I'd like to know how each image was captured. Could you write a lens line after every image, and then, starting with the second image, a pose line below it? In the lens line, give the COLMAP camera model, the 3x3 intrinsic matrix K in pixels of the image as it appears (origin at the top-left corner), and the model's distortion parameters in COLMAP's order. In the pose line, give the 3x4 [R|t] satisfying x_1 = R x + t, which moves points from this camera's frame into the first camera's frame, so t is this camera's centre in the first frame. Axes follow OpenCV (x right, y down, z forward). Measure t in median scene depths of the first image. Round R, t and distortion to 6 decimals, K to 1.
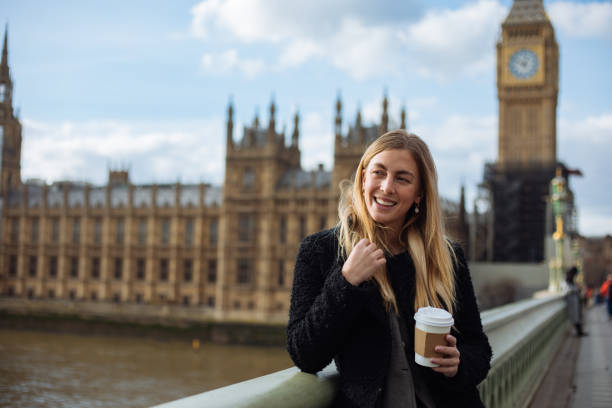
lens RADIAL K [[888.6, 0, 306.9], [0, 888.6, 204.1], [0, 0, 1]] dist [-0.082553, -0.115123]
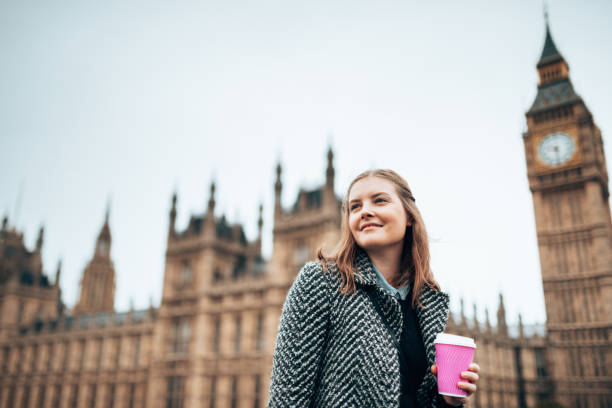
lens RADIAL K [[574.8, 0, 295.7], [0, 574.8, 206.2], [0, 0, 1]] dist [-0.014929, 0.108635]
pose [[0.966198, -0.090646, -0.241340, 0.160847], [0.027298, 0.966856, -0.253857, 0.046981], [0.256353, 0.238688, 0.936649, 0.511489]]
